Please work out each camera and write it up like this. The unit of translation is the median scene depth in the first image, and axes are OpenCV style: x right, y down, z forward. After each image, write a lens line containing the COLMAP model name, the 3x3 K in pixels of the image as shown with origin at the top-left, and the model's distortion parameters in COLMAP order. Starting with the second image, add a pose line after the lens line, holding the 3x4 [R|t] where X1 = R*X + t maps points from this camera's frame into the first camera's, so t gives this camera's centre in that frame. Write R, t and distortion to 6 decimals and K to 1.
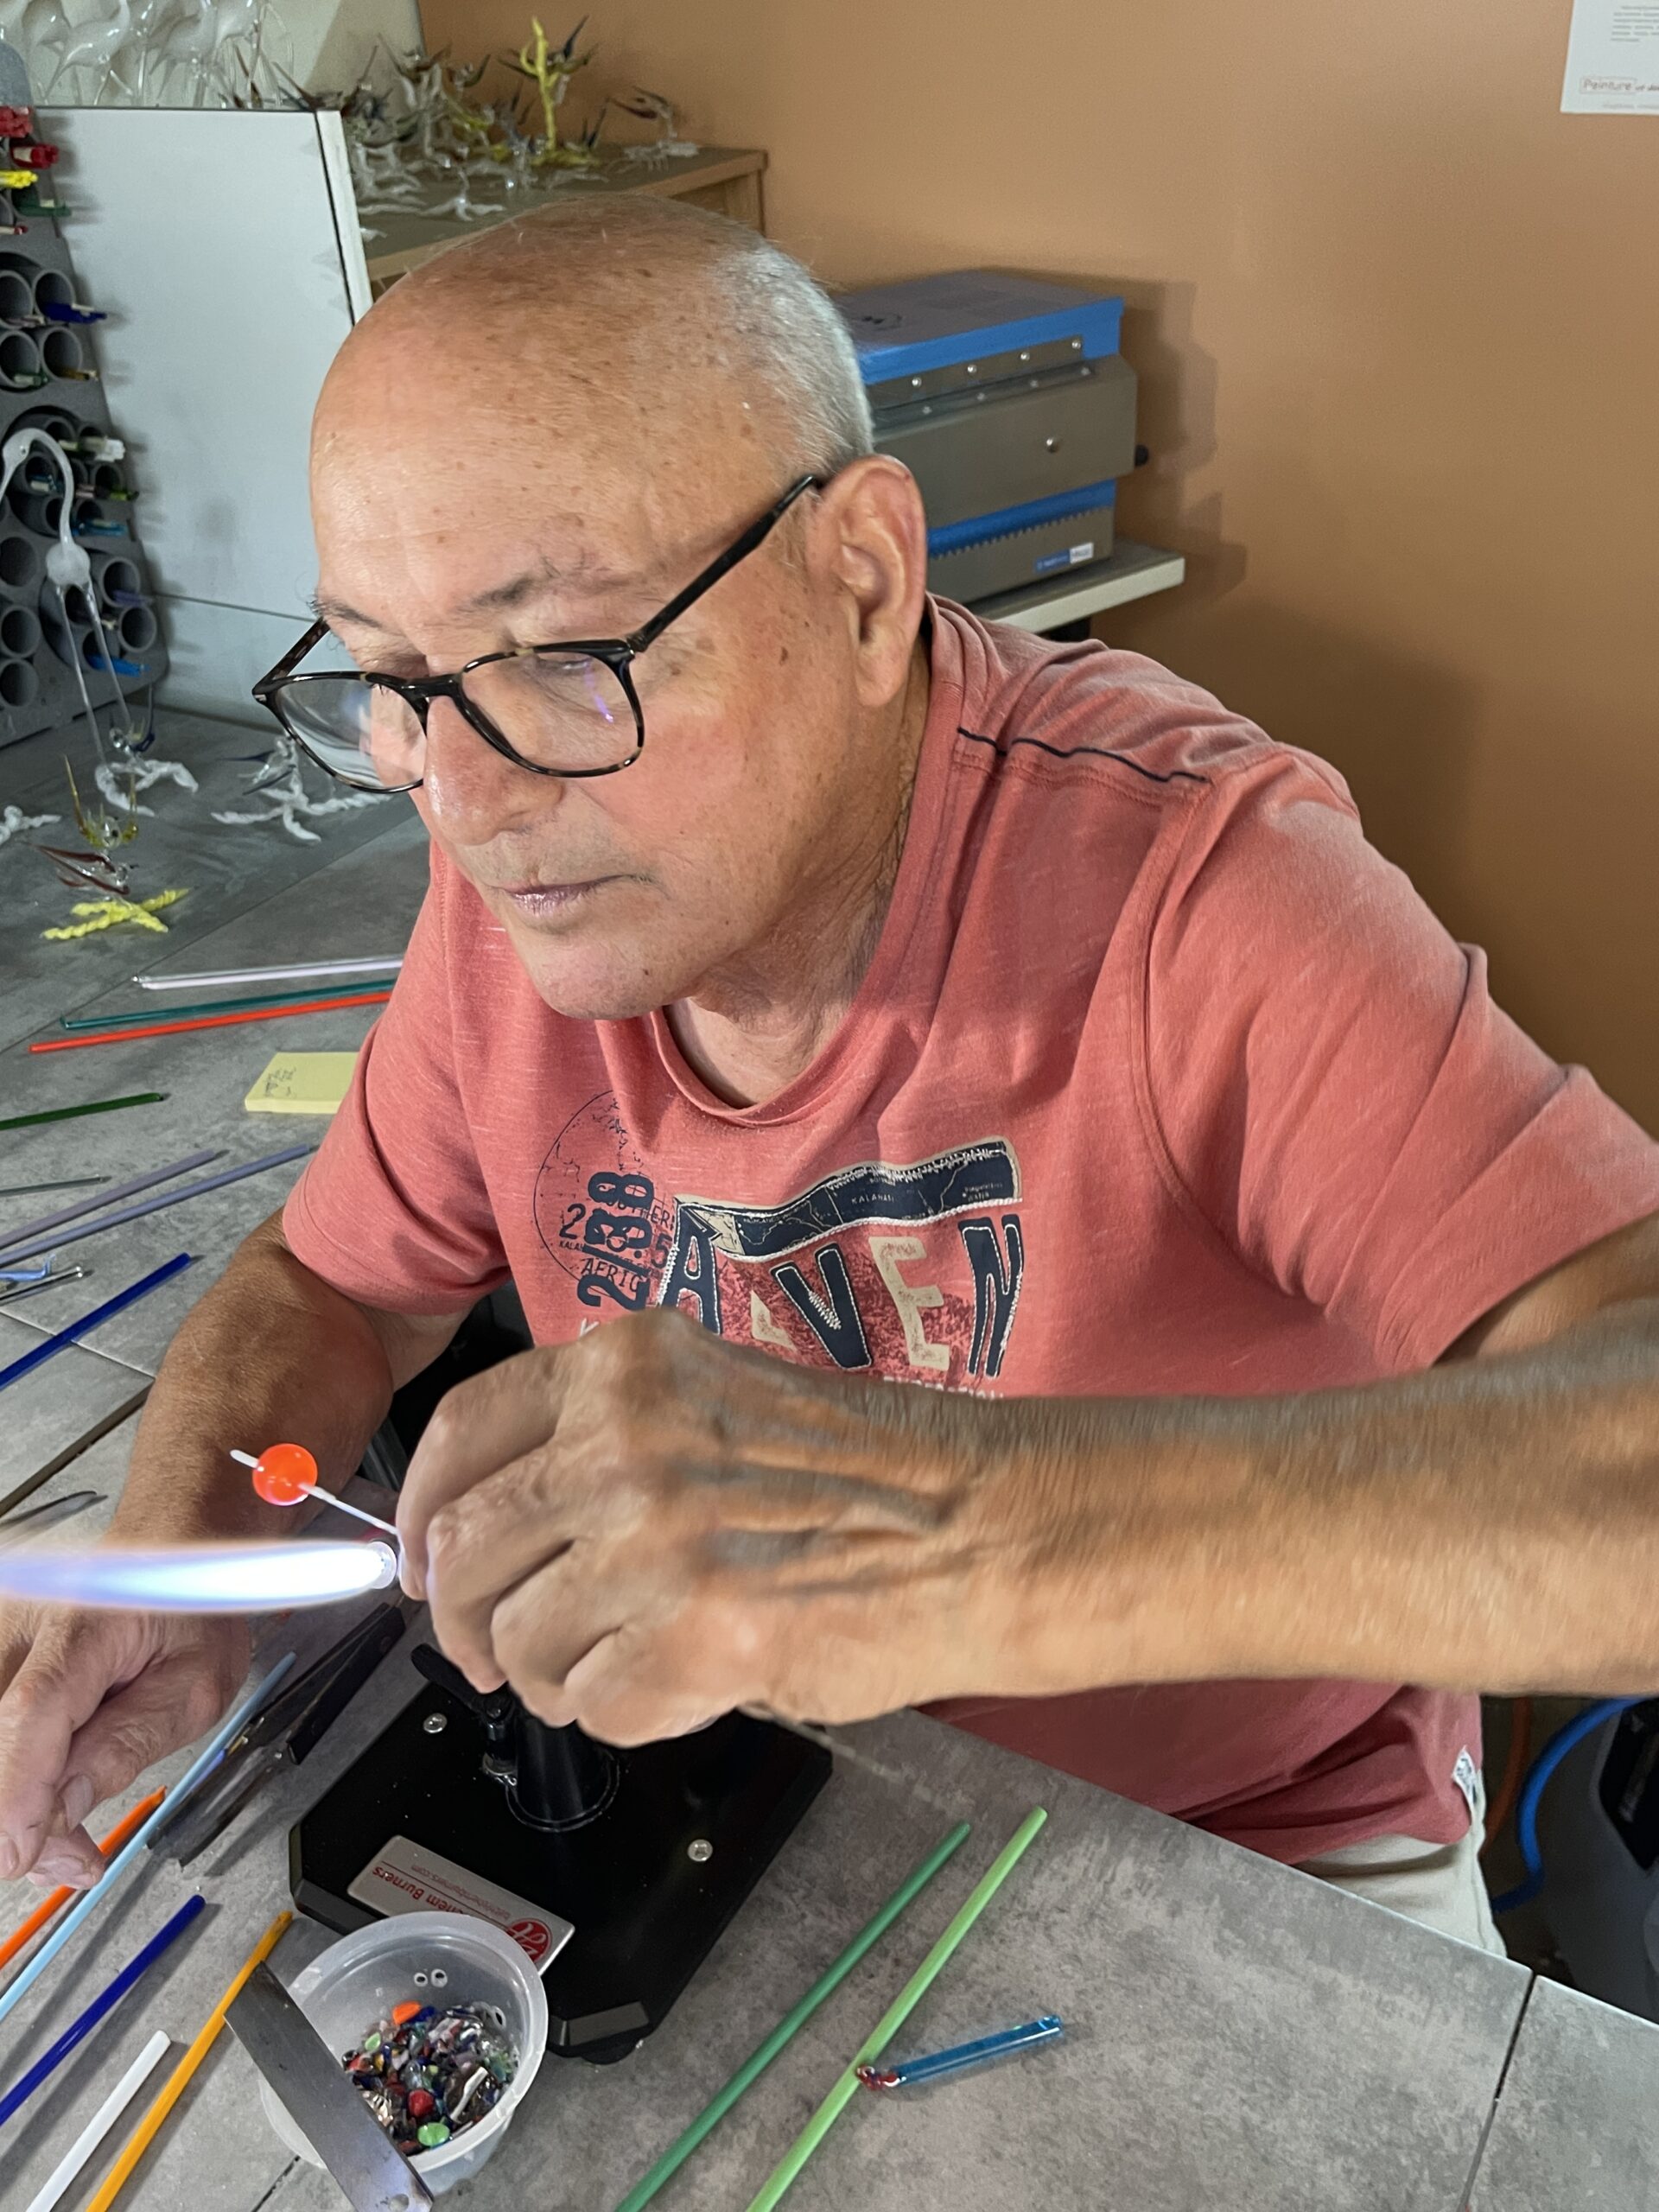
lens RADIAL K [[1987.7, 0, 838.0], [0, 1987.7, 1113.0], [0, 0, 1]] dist [0.022971, -0.002481]
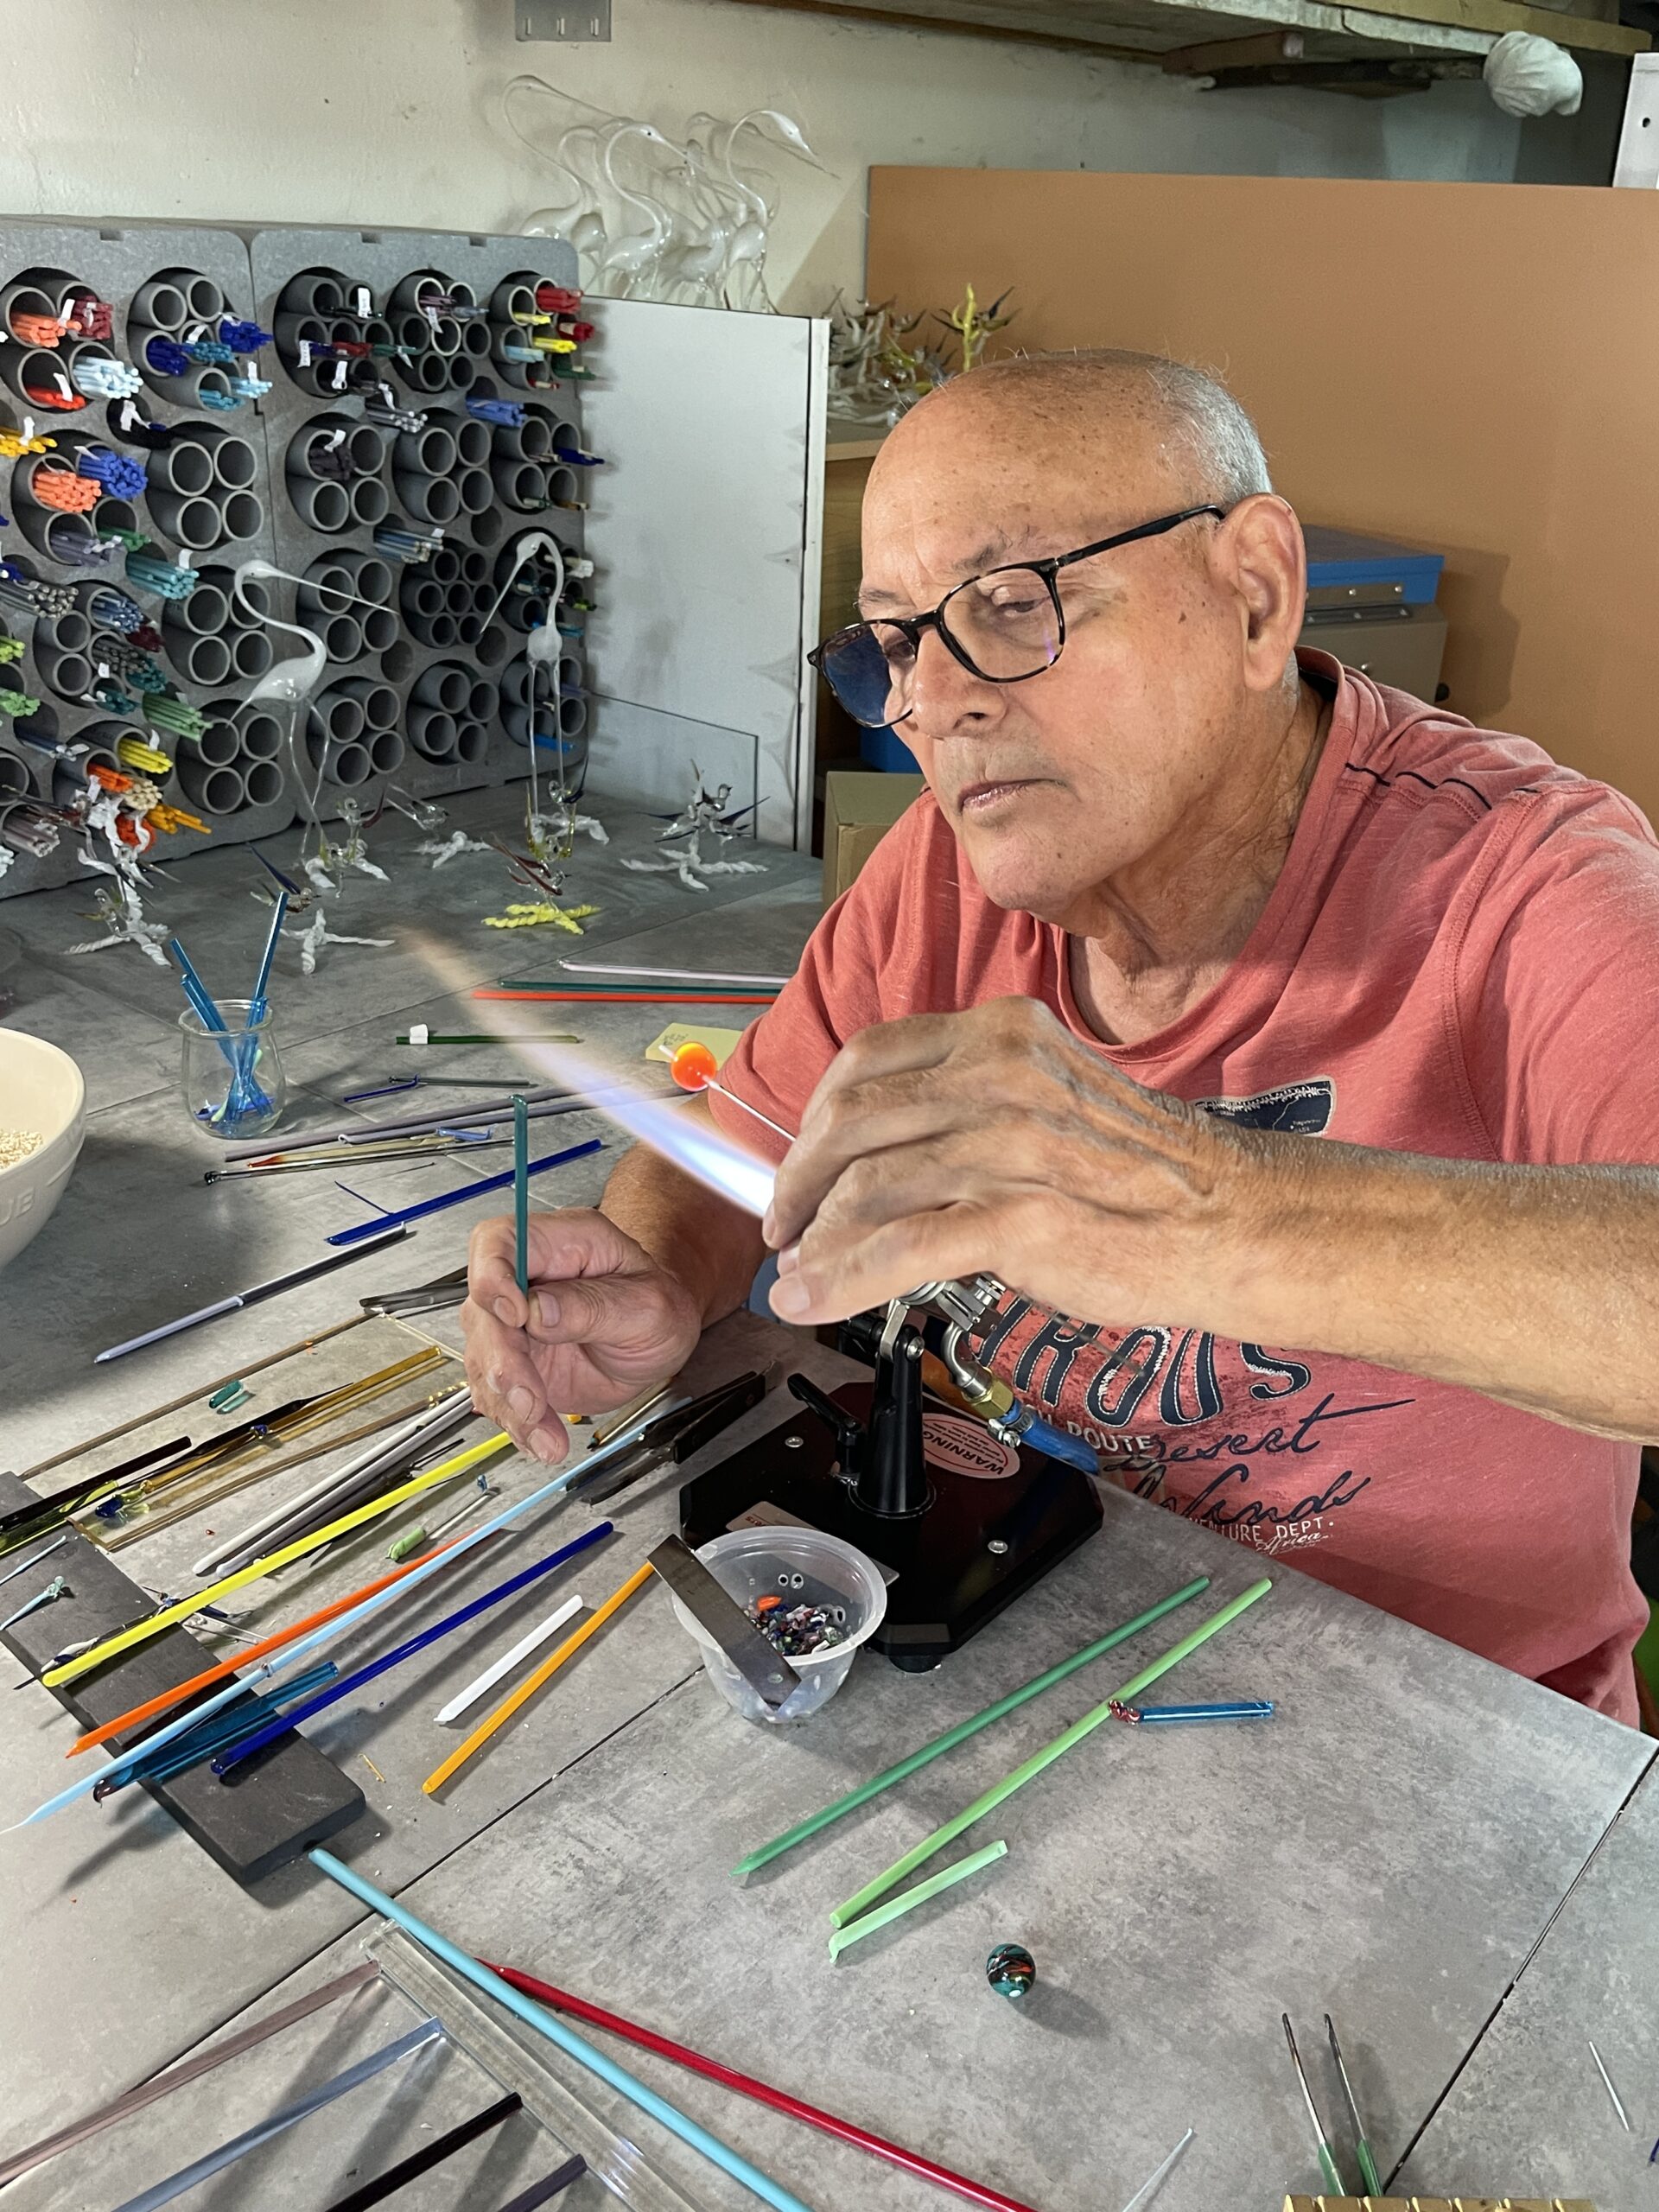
lens RADIAL K [[1985.1, 0, 841.9], [0, 1985.1, 1114.8], [0, 0, 1]] dist [0.021695, 0.016819]
pose [[0.983132, 0.148564, -0.106678, -0.044044], [-0.161545, 0.978837, -0.125620, 0.165911], [0.085758, 0.140734, 0.986326, -0.182158]]
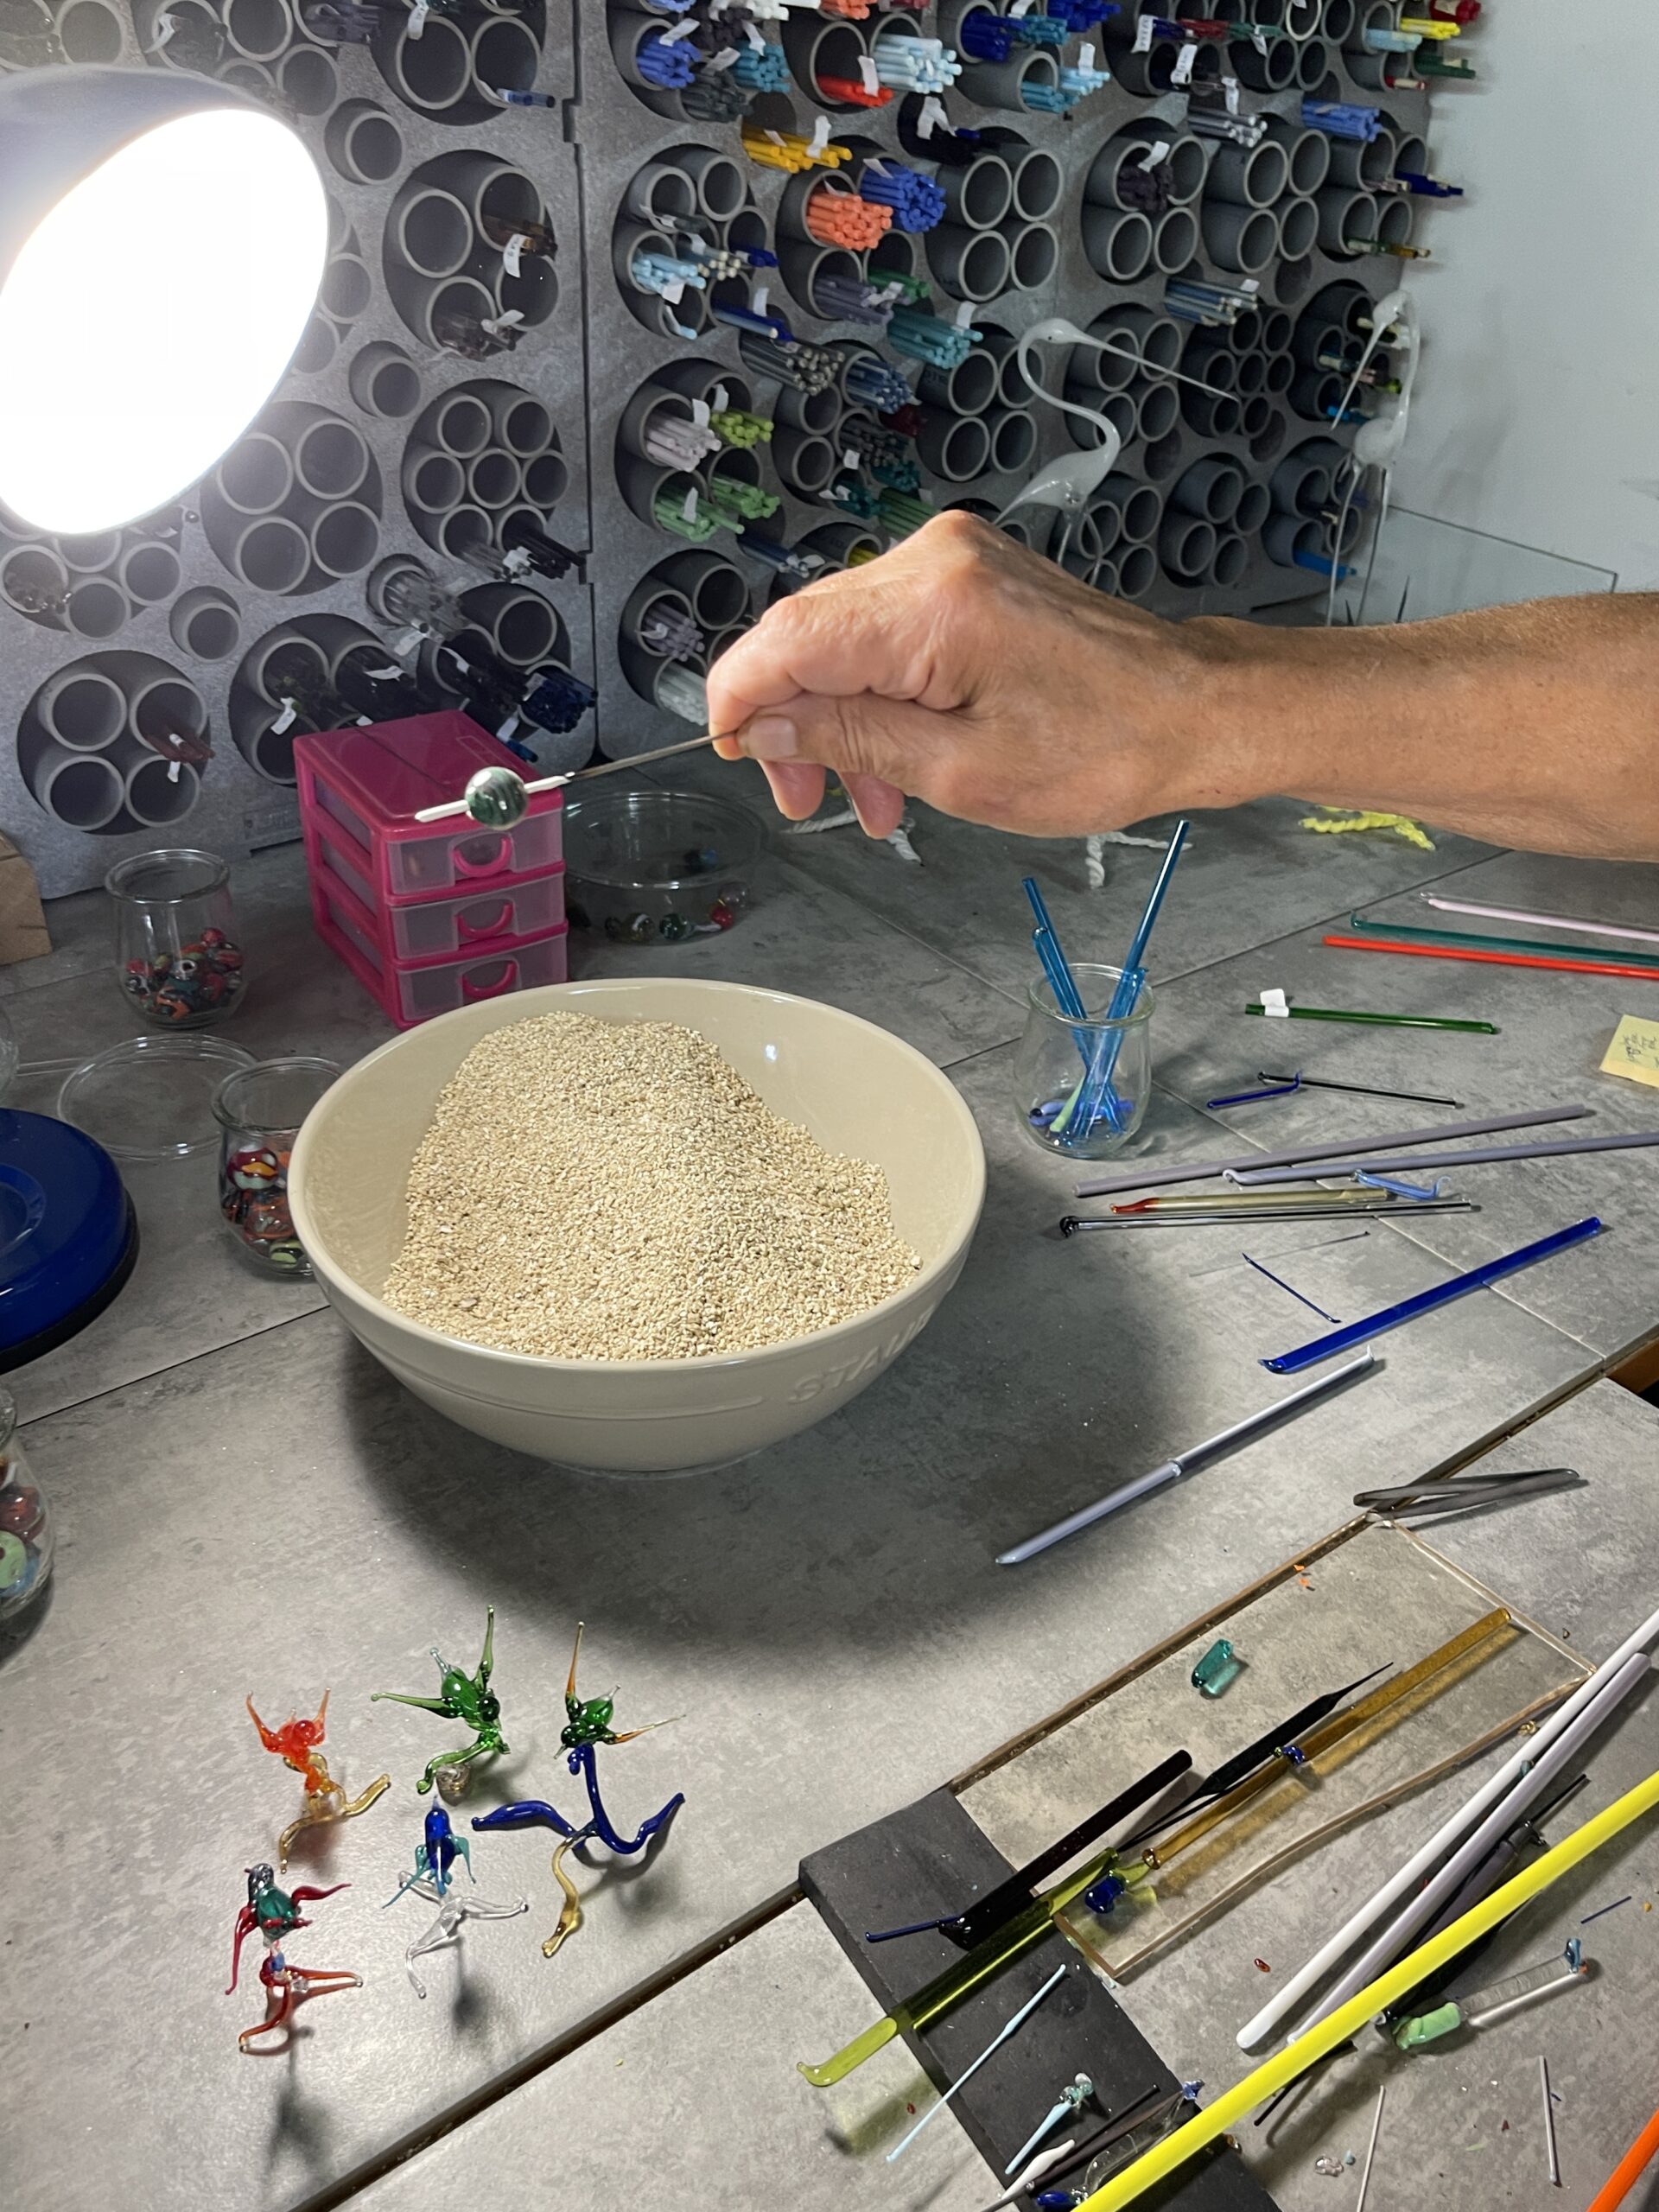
lens RADIAL K [[1970.4, 0, 819.2], [0, 1970.4, 1085.1], [0, 0, 1]] dist [0.019322, -0.001728]
pose [[0.923418, 0.268960, -0.273789, -0.374752], [-0.273093, 0.961696, 0.023664, 0.077315], [0.269666, 0.052918, 0.961499, 0.082856]]
